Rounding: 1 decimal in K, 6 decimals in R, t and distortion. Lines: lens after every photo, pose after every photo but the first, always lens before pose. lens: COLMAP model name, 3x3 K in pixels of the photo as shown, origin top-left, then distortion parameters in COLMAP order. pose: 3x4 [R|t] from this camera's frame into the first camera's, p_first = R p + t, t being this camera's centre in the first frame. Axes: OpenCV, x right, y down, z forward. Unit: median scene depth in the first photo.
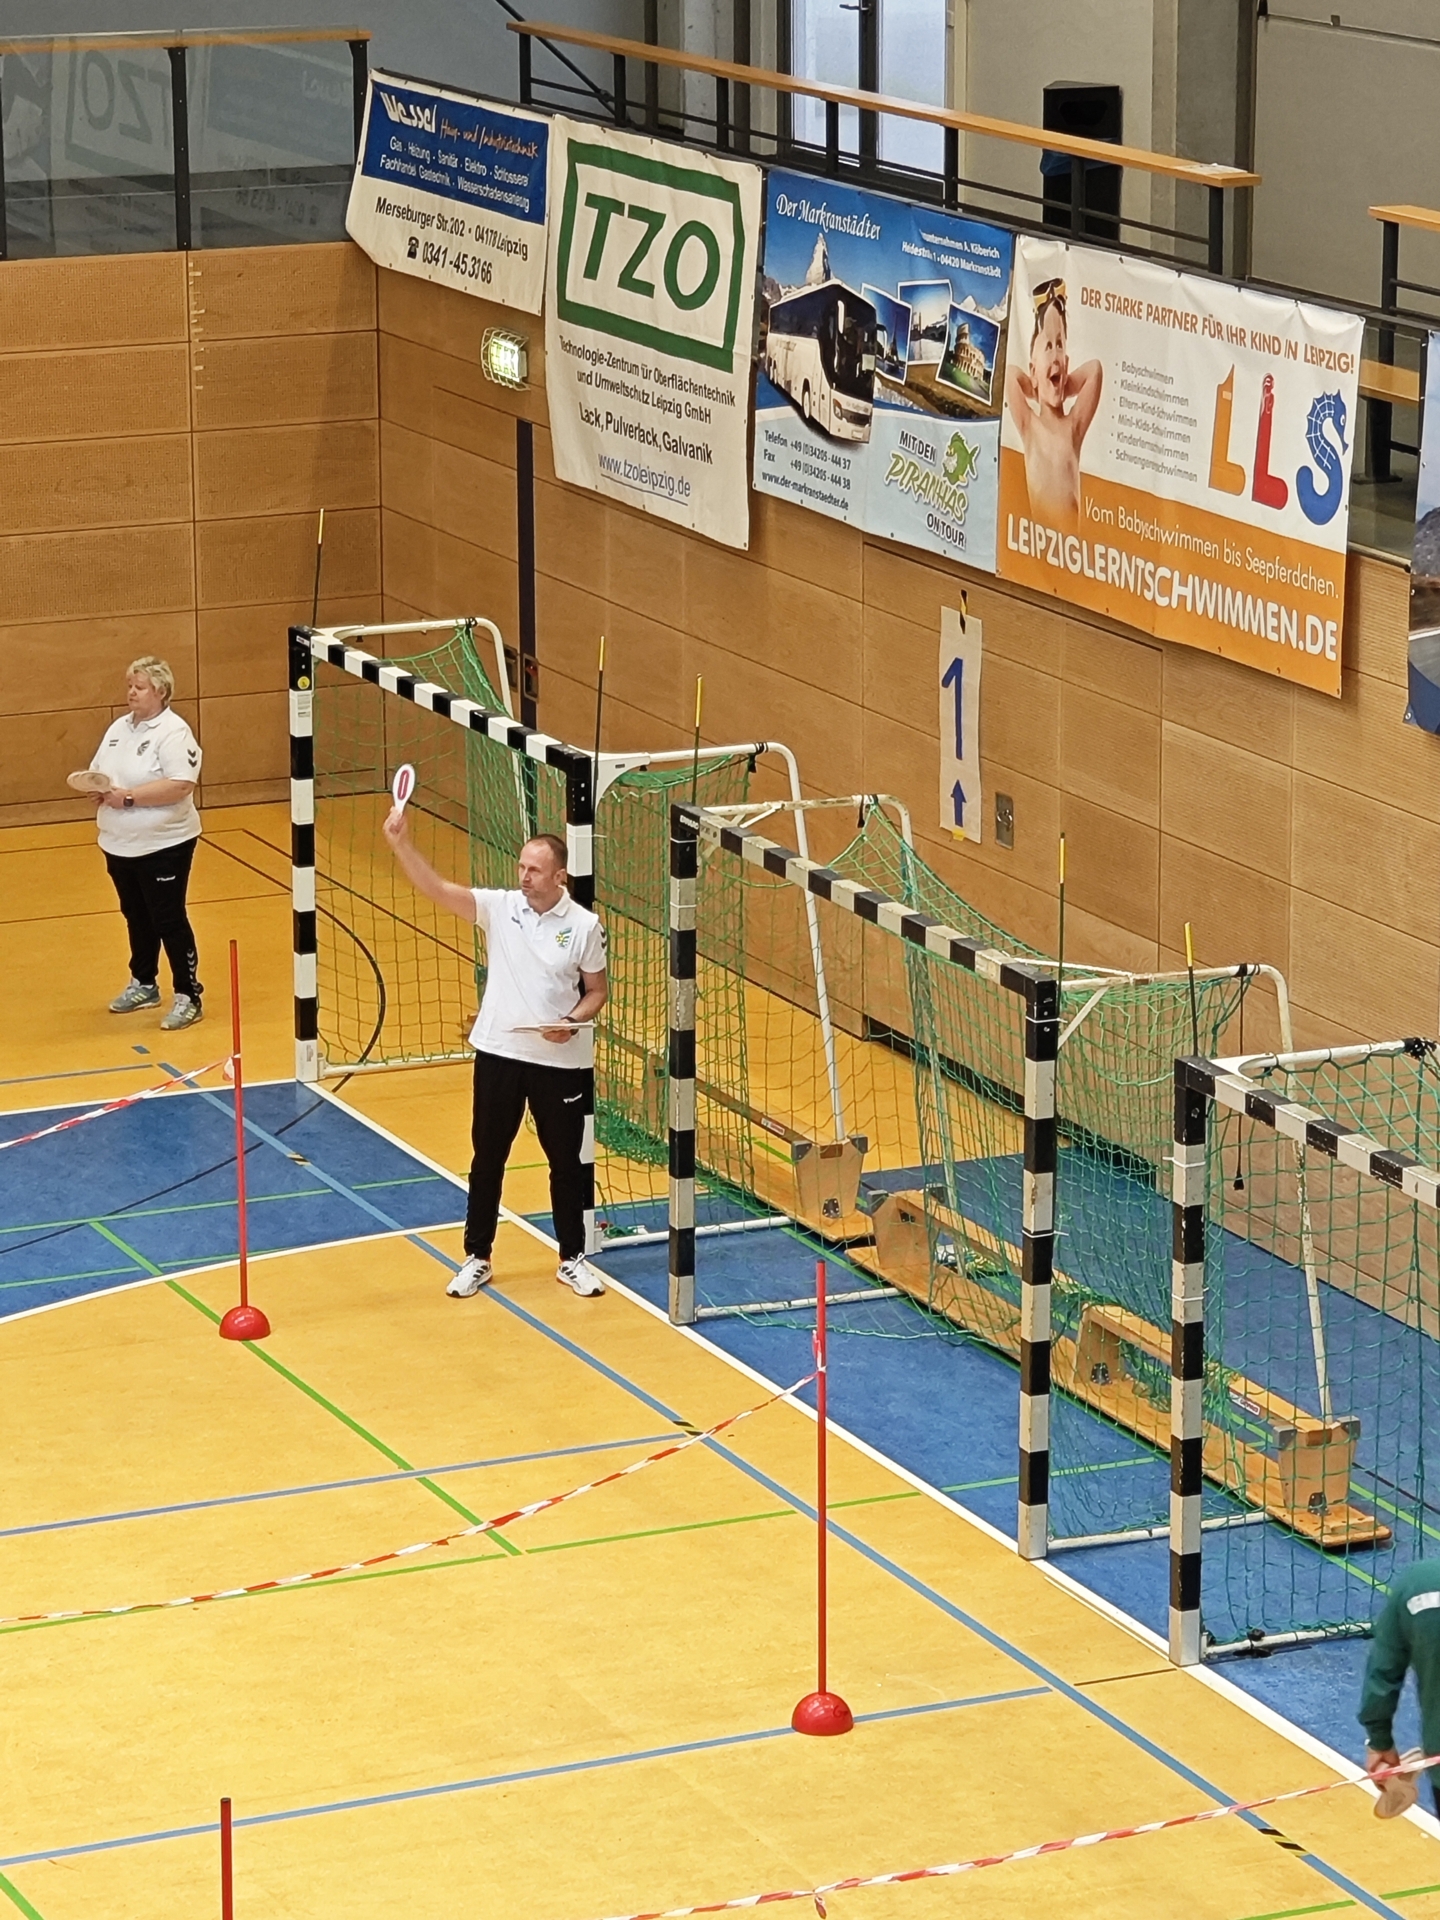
lens RADIAL K [[6198.5, 0, 720.1], [0, 6198.5, 954.4], [0, 0, 1]] dist [0.110844, 0.000000]
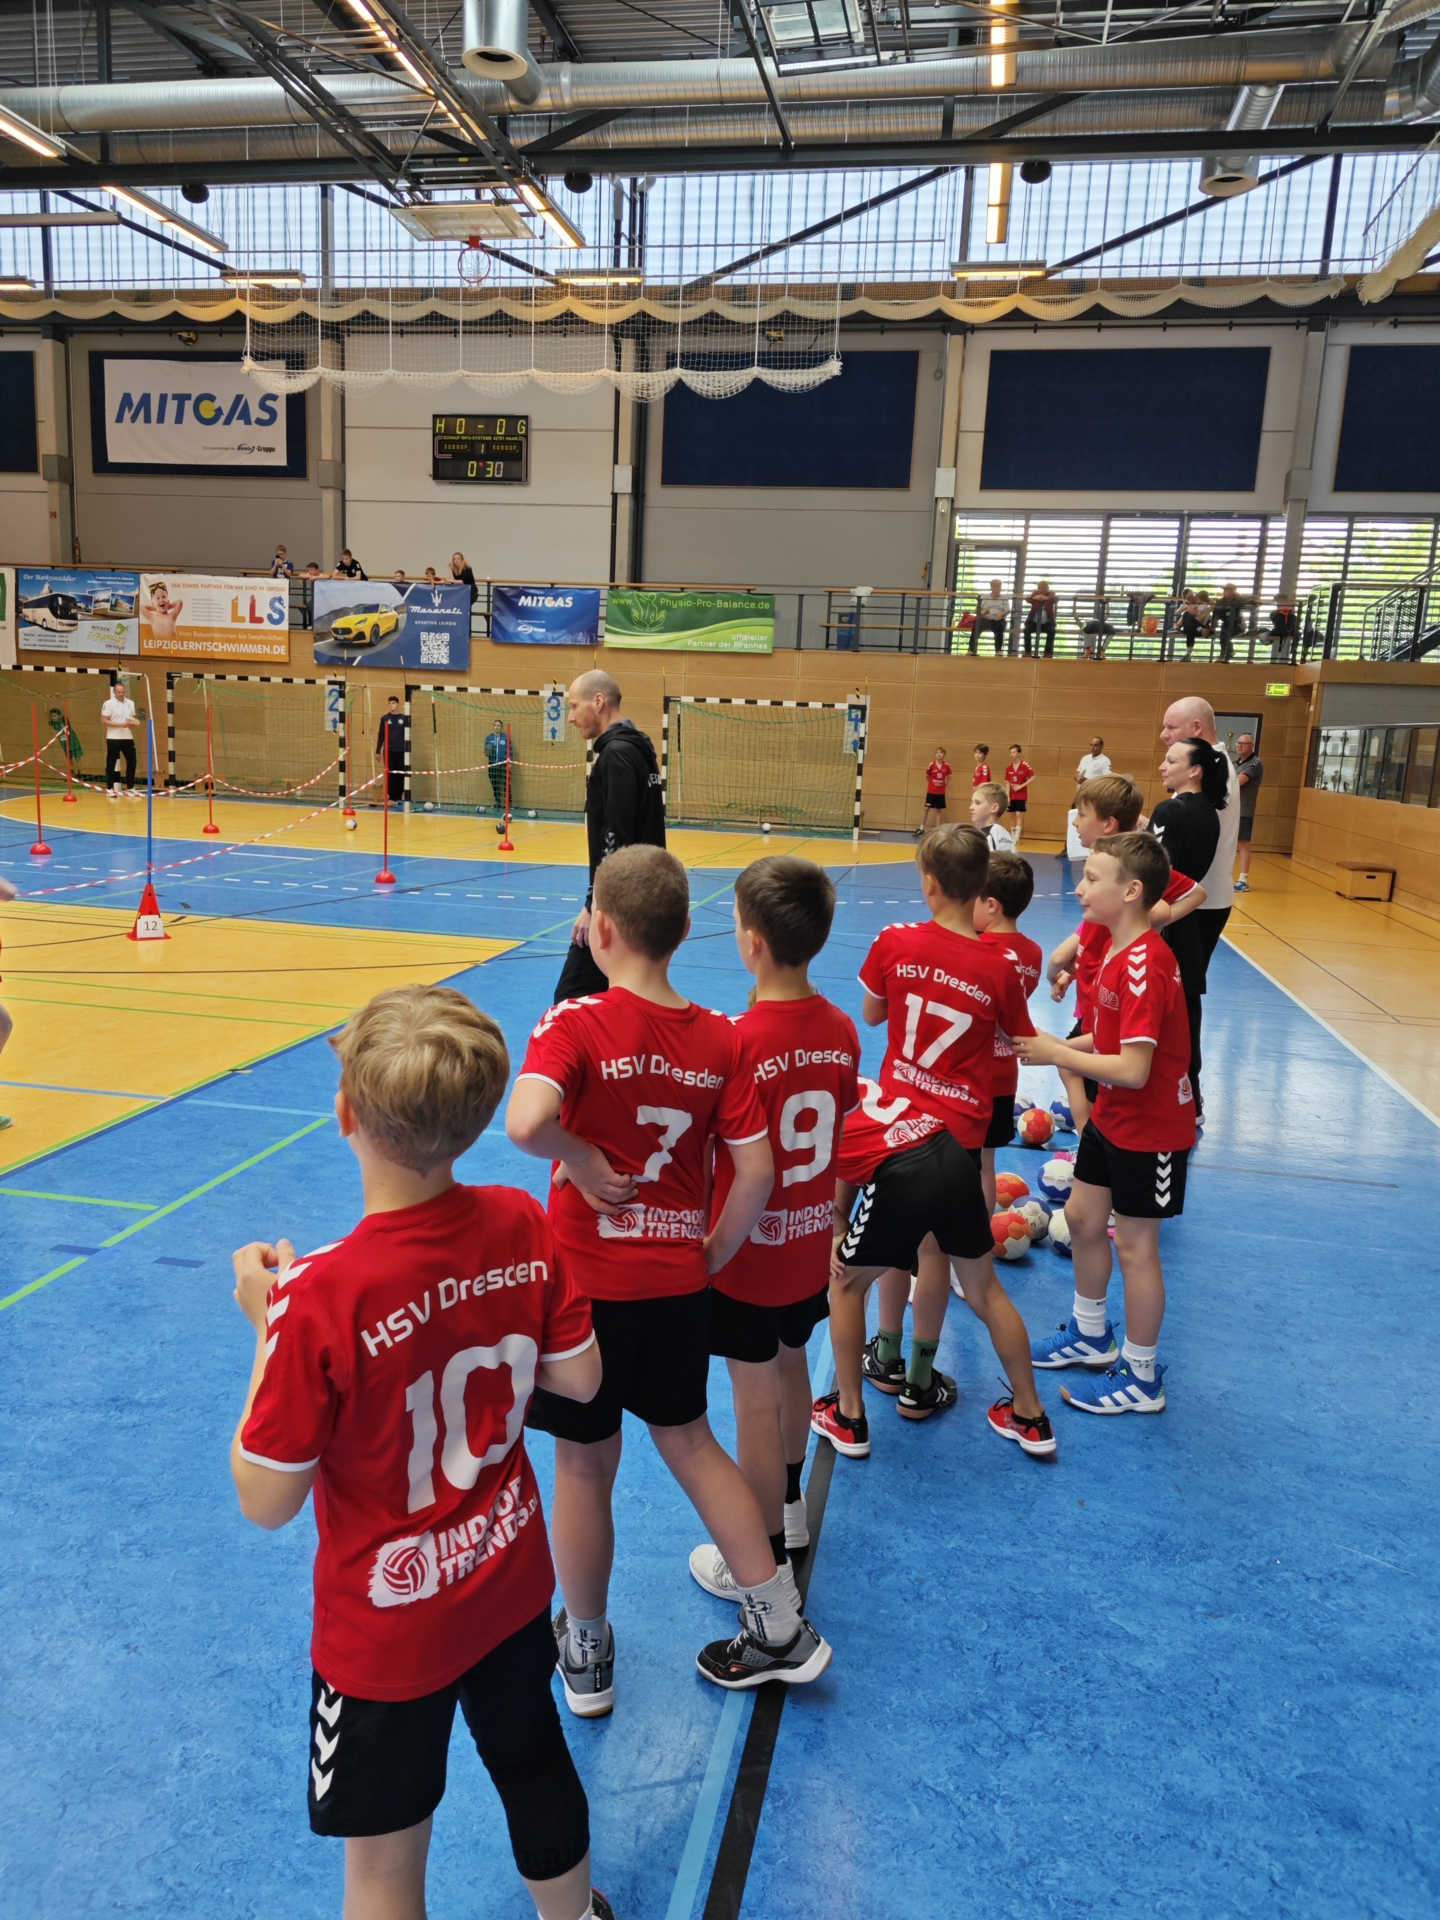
lens RADIAL K [[1281.4, 0, 787.4], [0, 1281.4, 913.5], [0, 0, 1]] dist [0.046838, -0.036917]
pose [[0.563717, -0.101379, 0.819723, -0.451473], [0.149183, 0.988614, 0.019675, 0.163877], [-0.812384, 0.111197, 0.572422, 0.135535]]
